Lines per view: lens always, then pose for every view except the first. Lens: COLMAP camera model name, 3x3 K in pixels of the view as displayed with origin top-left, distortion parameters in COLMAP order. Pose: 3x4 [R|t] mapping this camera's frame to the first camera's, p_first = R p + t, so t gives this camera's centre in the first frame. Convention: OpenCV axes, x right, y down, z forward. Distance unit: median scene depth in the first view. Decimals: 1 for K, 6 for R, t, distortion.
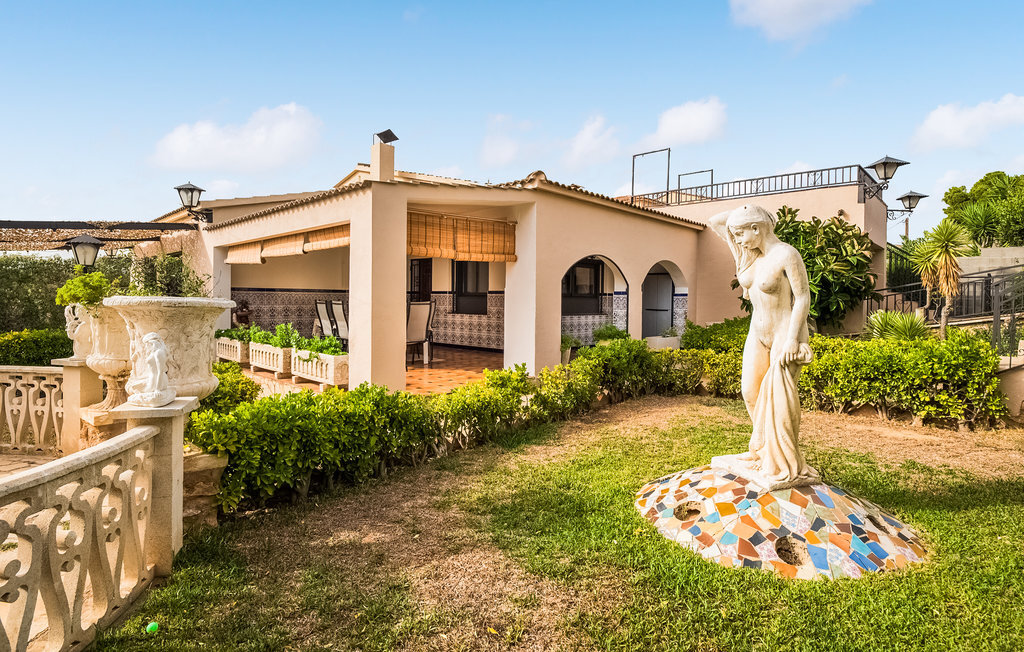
lens RADIAL K [[524.7, 0, 514.8], [0, 524.7, 297.0], [0, 0, 1]] dist [-0.025929, -0.001021]
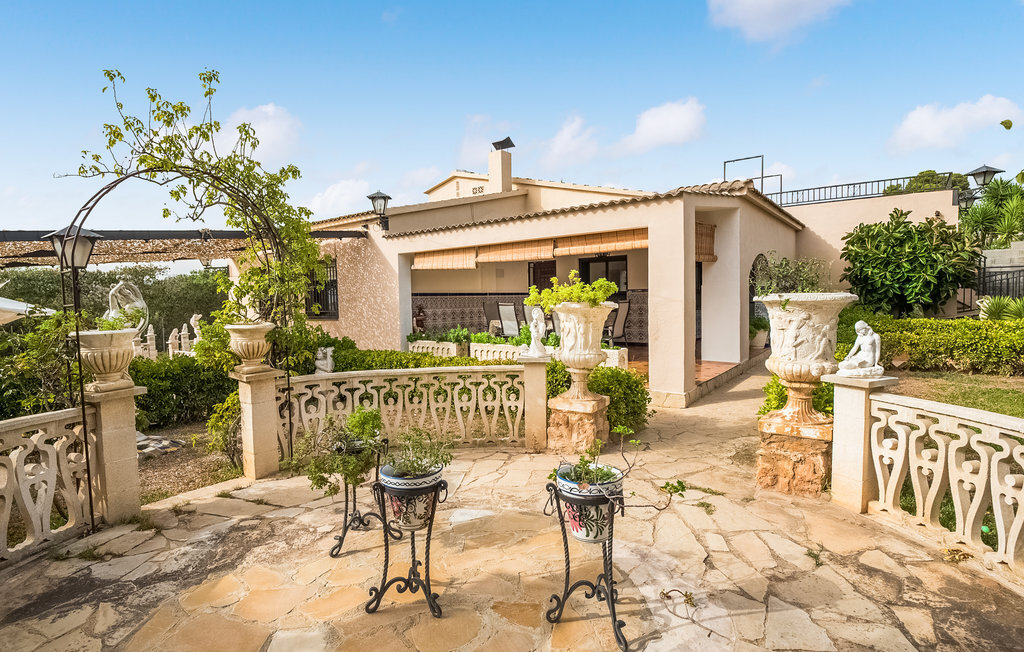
lens RADIAL K [[520.0, 0, 505.8], [0, 520.0, 321.2], [0, 0, 1]] dist [-0.026886, -0.001794]
pose [[0.994537, -0.034705, 0.098446, -0.453463], [0.030369, 0.998516, 0.045205, -0.003224], [-0.099868, -0.041968, 0.994115, -0.043463]]
